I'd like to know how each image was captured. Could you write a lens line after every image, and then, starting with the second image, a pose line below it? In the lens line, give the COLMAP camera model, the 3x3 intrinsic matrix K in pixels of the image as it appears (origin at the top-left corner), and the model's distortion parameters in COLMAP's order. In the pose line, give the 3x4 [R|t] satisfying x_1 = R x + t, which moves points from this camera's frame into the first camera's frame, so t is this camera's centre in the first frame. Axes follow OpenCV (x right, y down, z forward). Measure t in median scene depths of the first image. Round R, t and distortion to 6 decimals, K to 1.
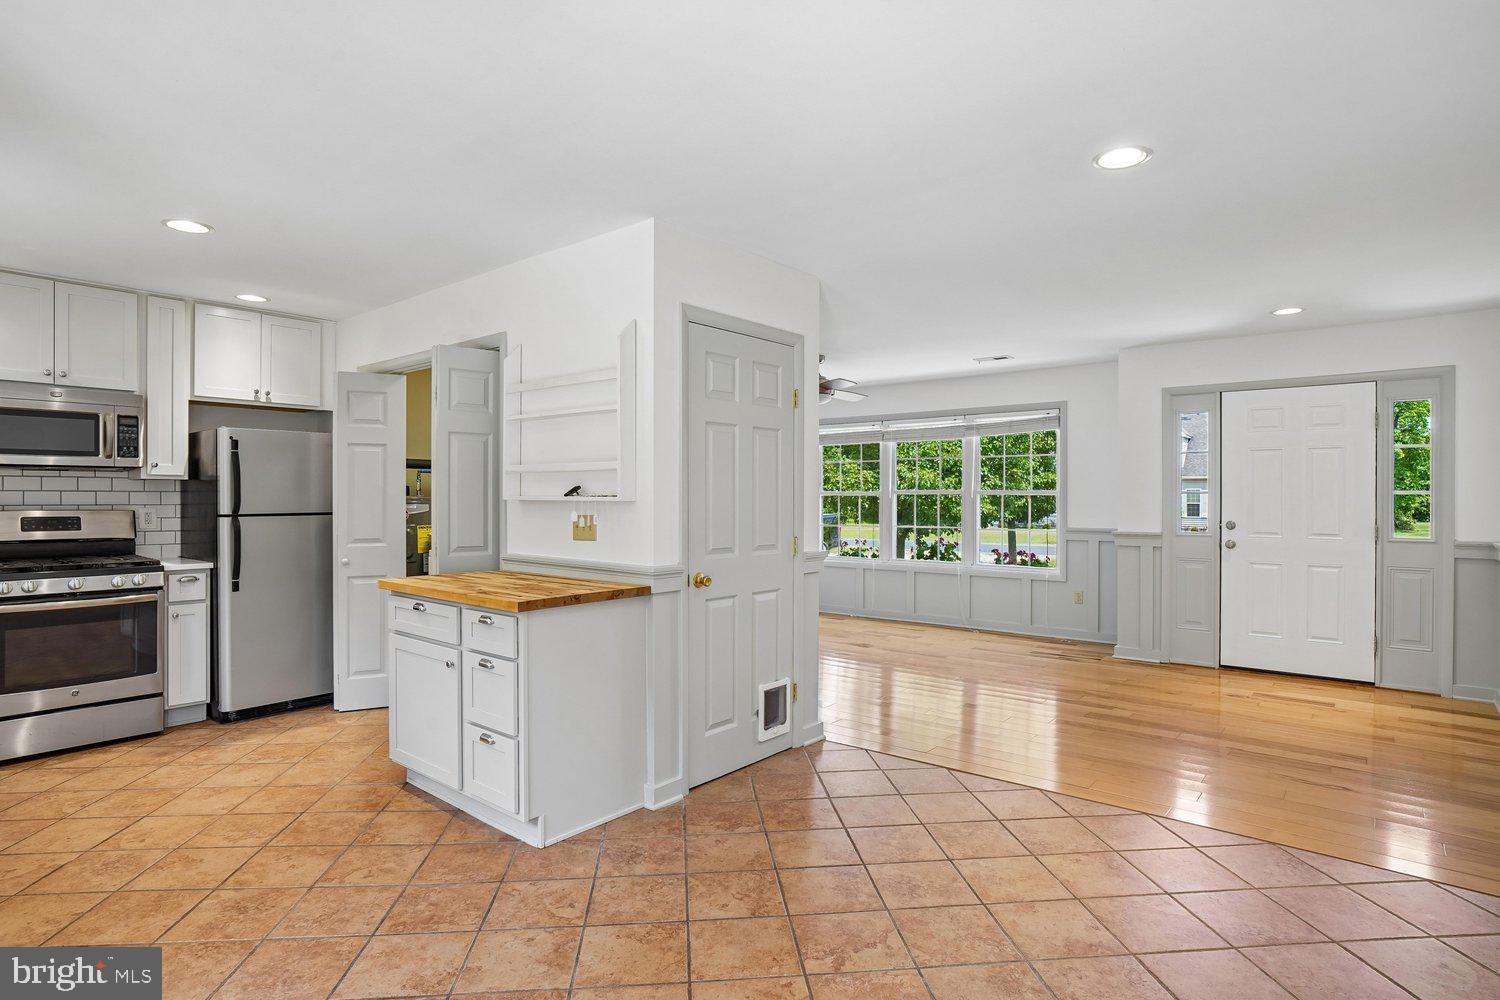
lens RADIAL K [[791.4, 0, 762.9], [0, 791.4, 497.5], [0, 0, 1]] dist [-0.018410, 0.006304]
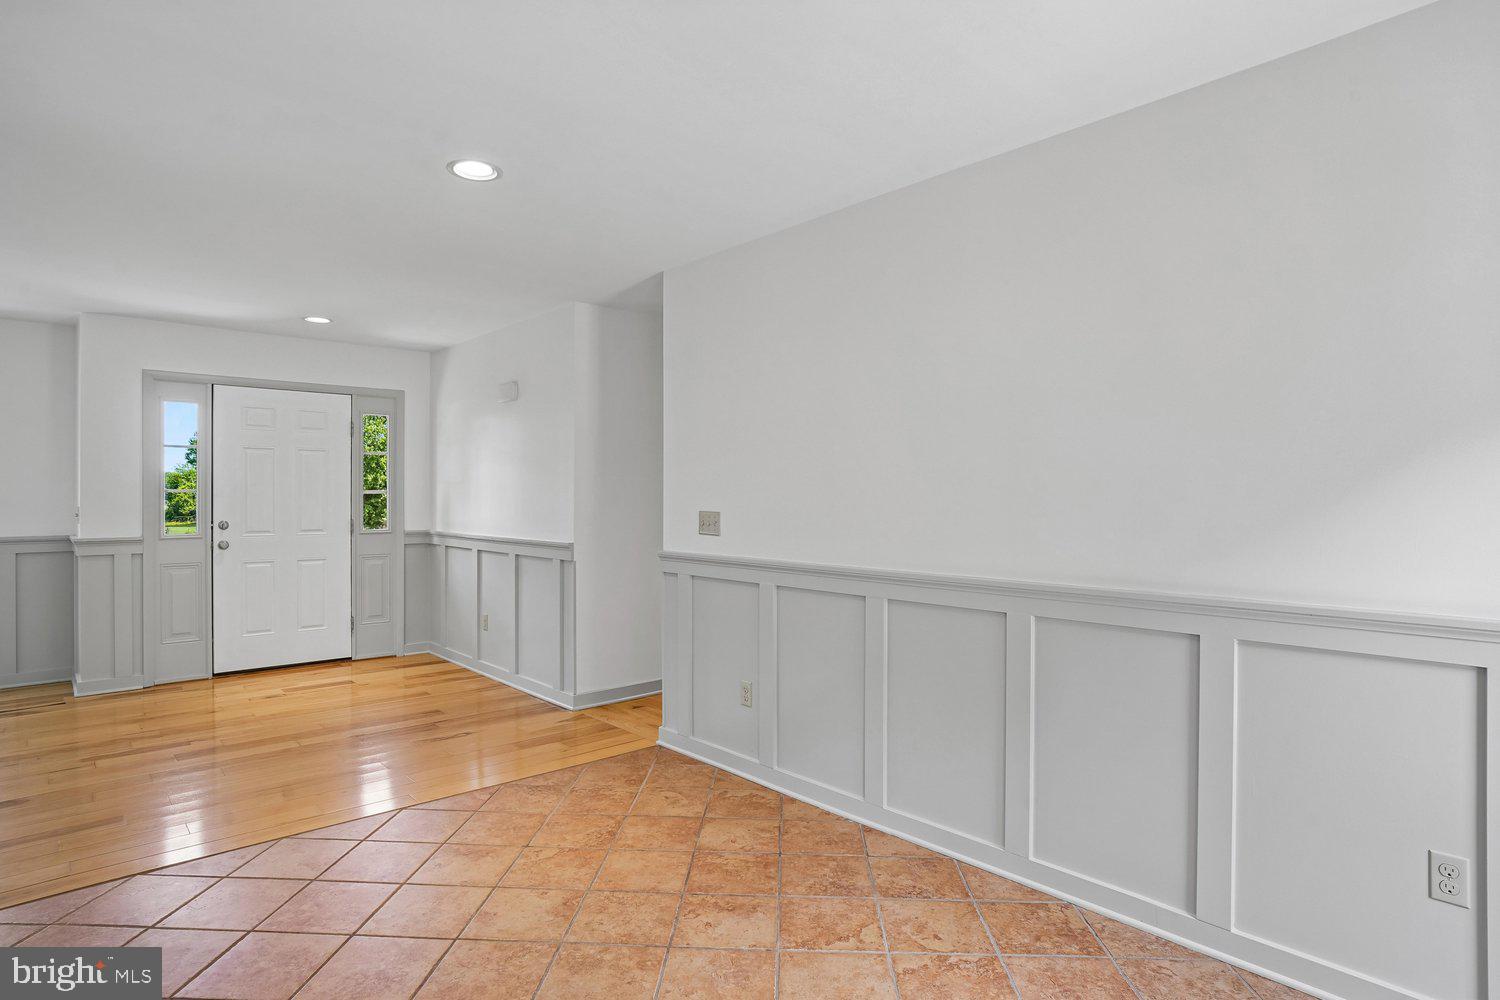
lens RADIAL K [[791.4, 0, 742.2], [0, 791.4, 498.4], [0, 0, 1]] dist [-0.018410, 0.006304]
pose [[0.169957, -0.001408, 0.985450, -0.258099], [0.001508, 0.999998, 0.001168, 0.003141], [-0.985450, 0.001288, 0.169959, 0.239157]]
